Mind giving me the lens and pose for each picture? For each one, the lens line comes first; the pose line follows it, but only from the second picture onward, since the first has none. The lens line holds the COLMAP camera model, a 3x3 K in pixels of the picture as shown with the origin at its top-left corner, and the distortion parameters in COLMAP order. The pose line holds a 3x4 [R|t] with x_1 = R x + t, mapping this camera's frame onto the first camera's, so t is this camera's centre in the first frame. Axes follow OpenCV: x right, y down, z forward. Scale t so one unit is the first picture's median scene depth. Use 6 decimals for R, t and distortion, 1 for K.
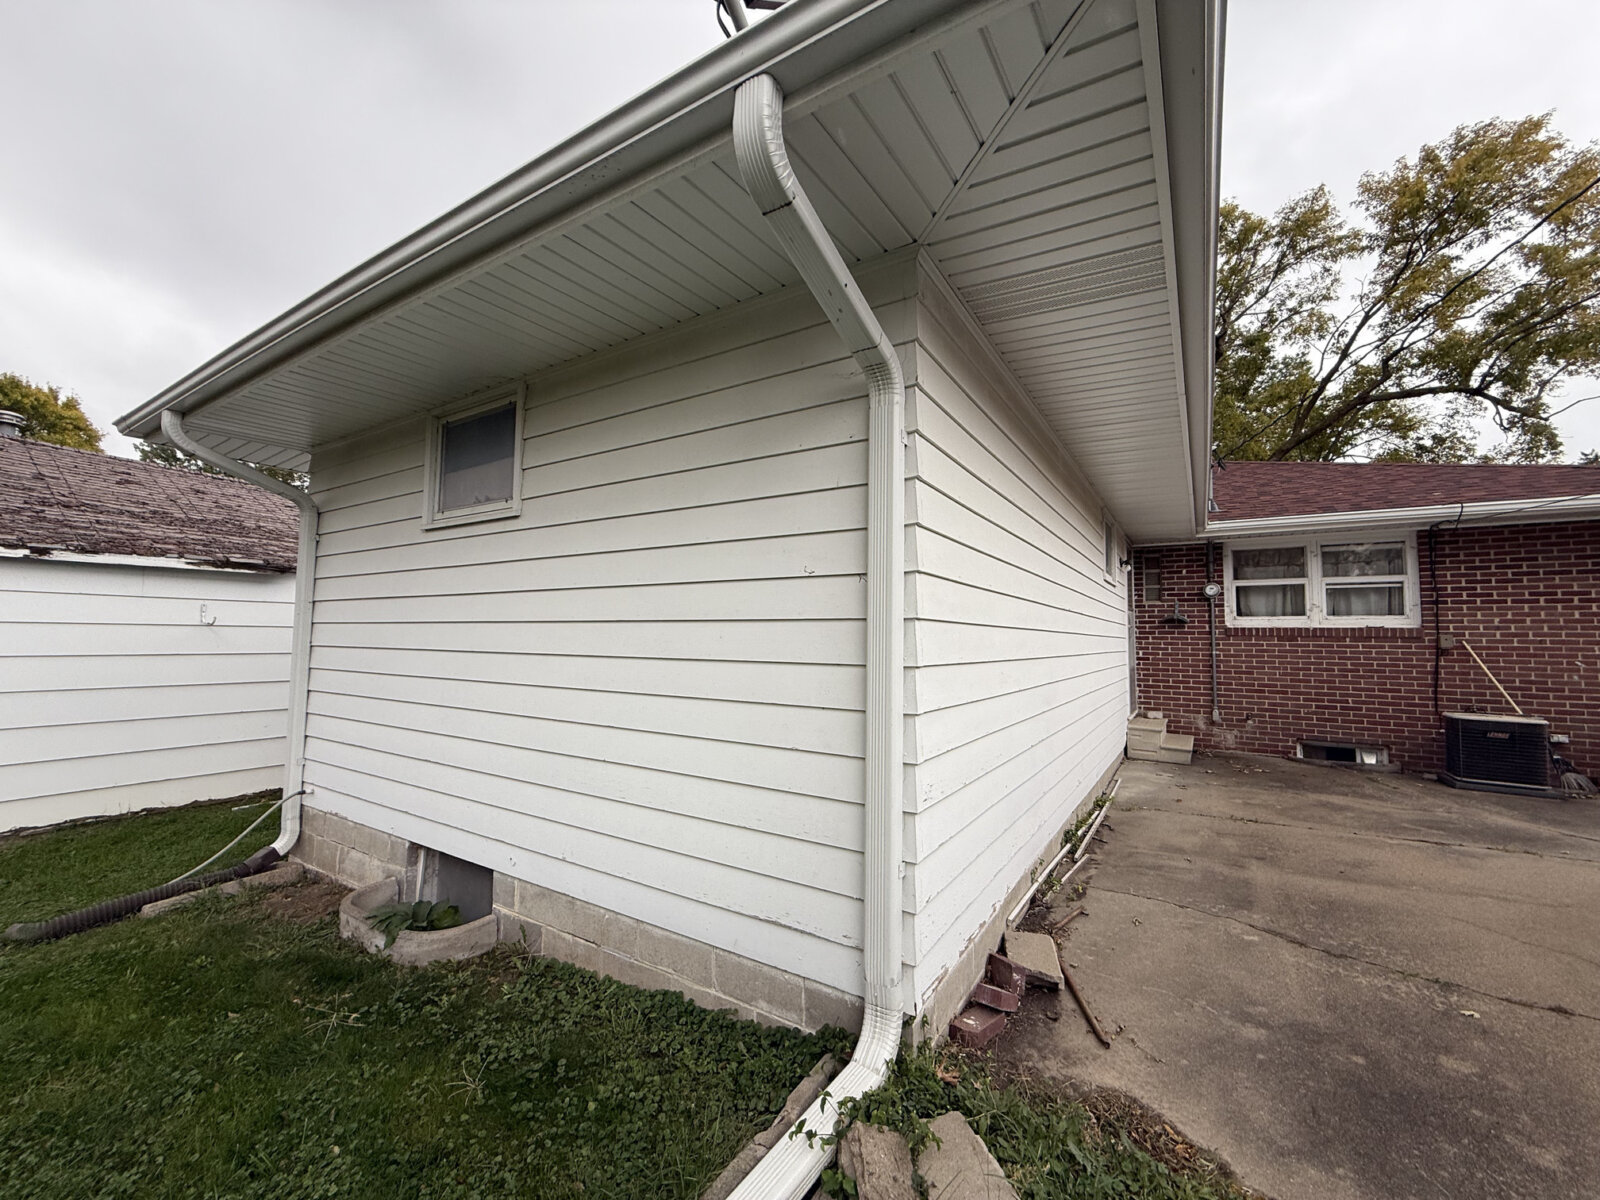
lens RADIAL K [[636.2, 0, 805.2], [0, 636.2, 599.3], [0, 0, 1]] dist [0.001400, -0.000077]
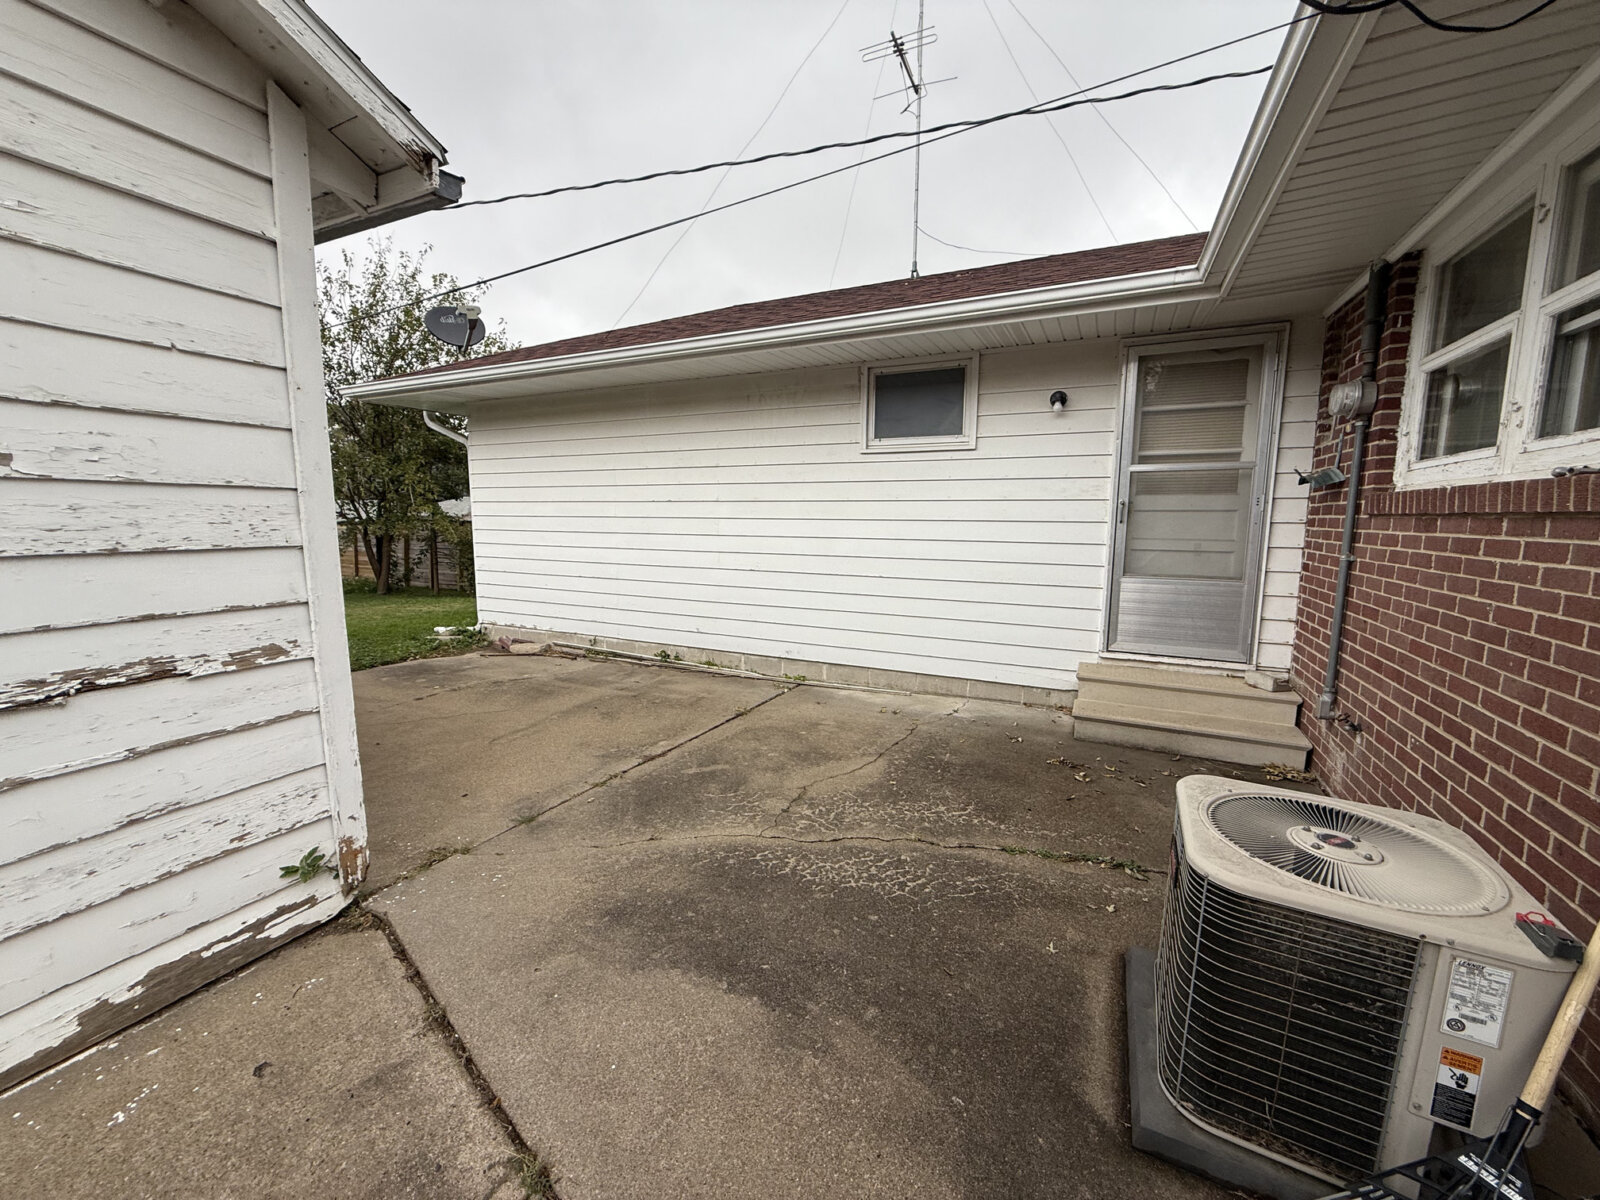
lens RADIAL K [[636.2, 0, 793.3], [0, 636.2, 601.3], [0, 0, 1]] dist [0.001400, -0.000077]
pose [[0.108971, 0.121783, -0.986557, 2.013668], [0.056585, 0.990098, 0.128470, 0.078505], [0.992433, -0.069823, 0.101001, 1.223968]]
